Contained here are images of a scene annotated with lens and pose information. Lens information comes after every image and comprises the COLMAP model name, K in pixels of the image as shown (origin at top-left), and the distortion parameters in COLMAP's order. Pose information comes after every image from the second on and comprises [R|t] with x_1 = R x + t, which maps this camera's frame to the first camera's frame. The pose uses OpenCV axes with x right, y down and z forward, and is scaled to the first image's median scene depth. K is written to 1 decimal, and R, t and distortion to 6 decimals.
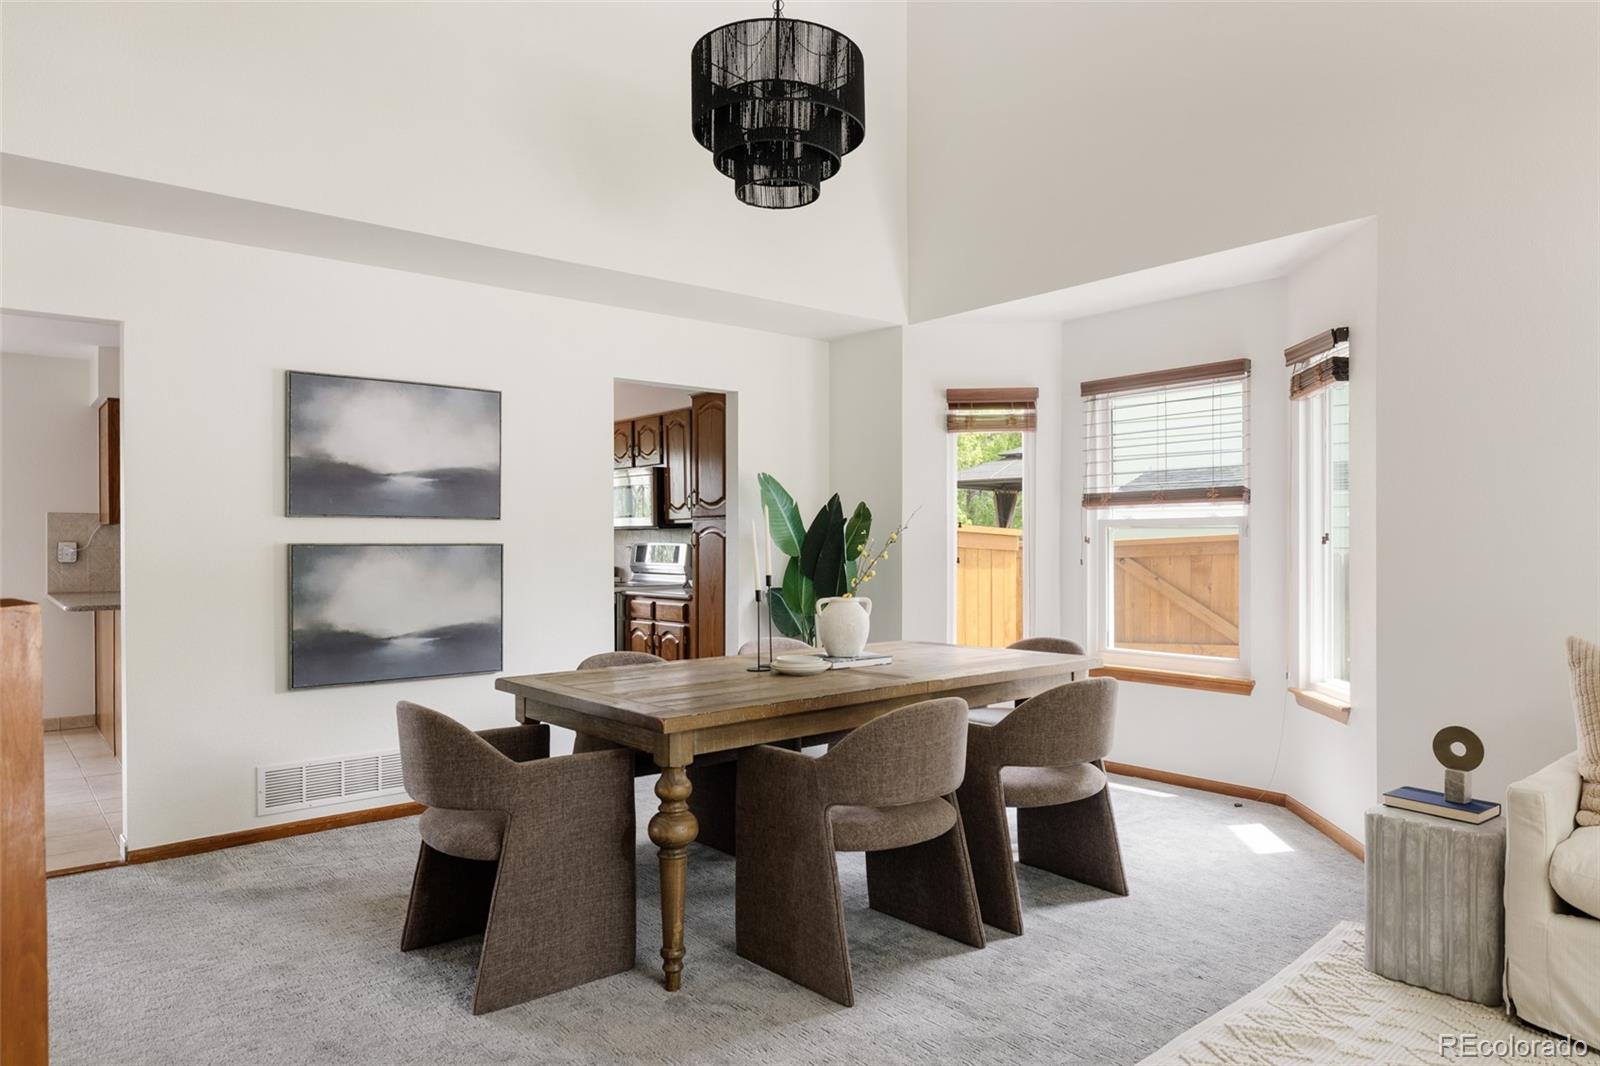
lens RADIAL K [[979.4, 0, 832.4], [0, 979.4, 544.2], [0, 0, 1]] dist [0.006001, -0.007208]
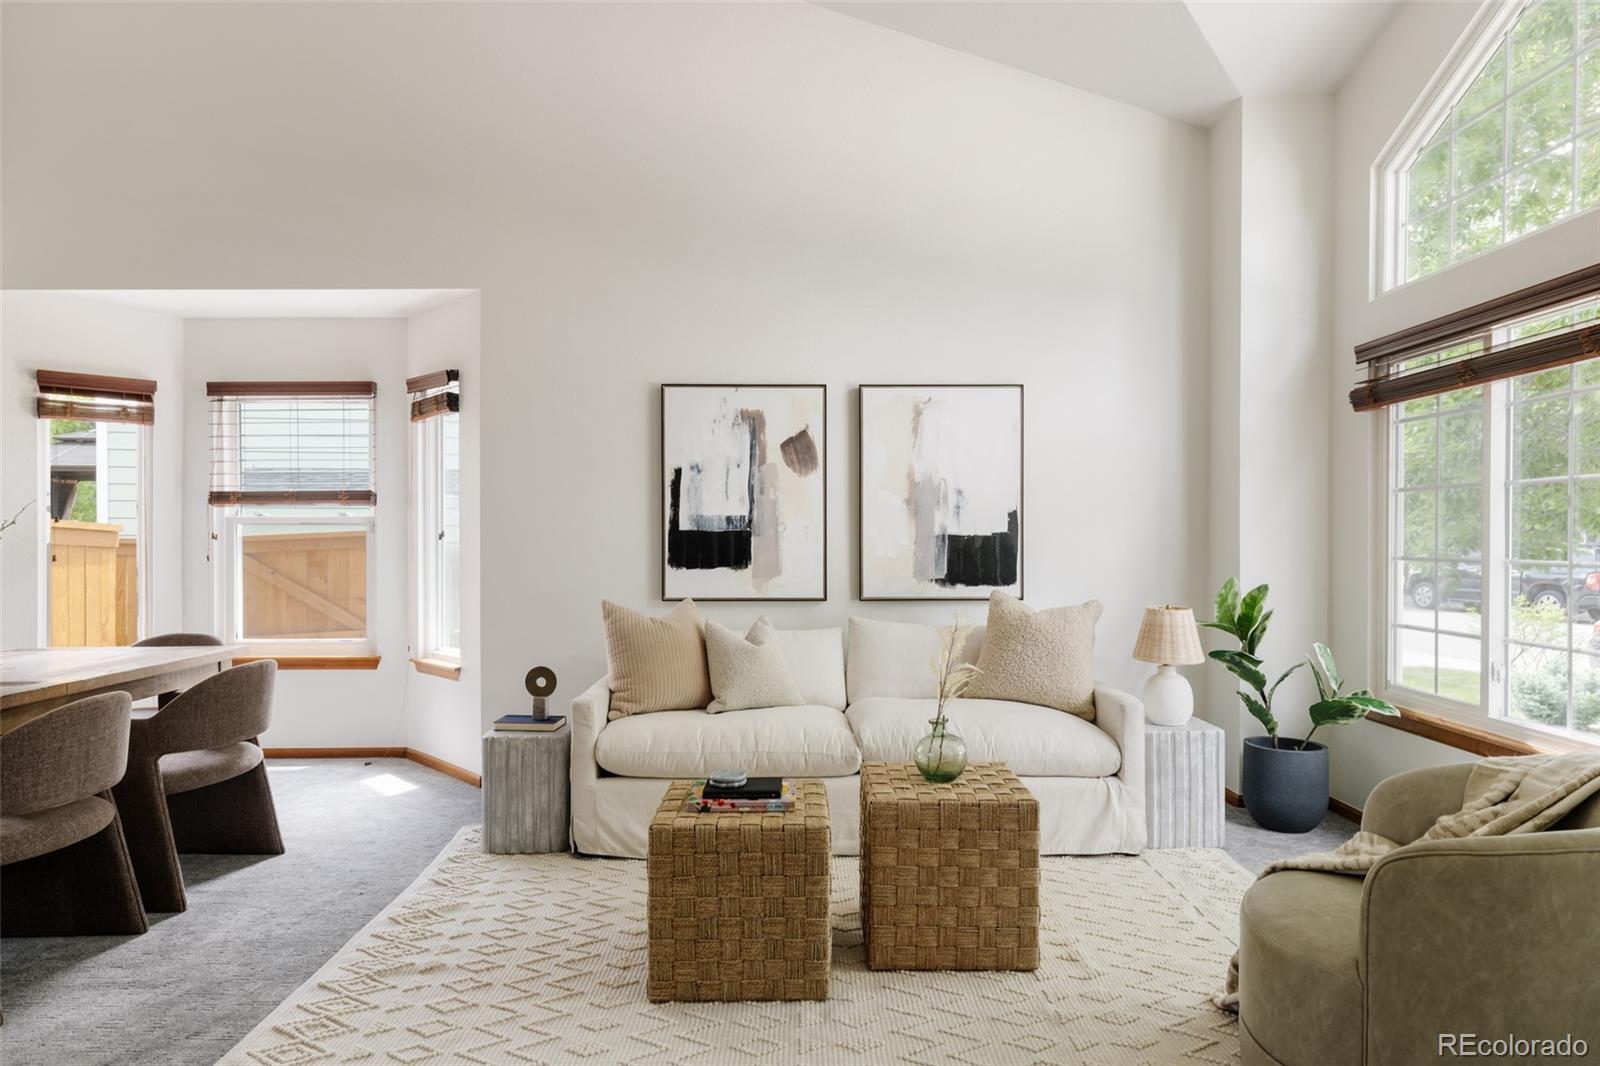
lens RADIAL K [[985.8, 0, 799.4], [0, 985.8, 538.7], [0, 0, 1]] dist [0.000476, -0.004972]
pose [[0.648295, -0.002013, 0.761386, -0.174416], [0.002283, 0.999997, 0.000700, -0.001821], [-0.761386, 0.001285, 0.648298, -0.182387]]
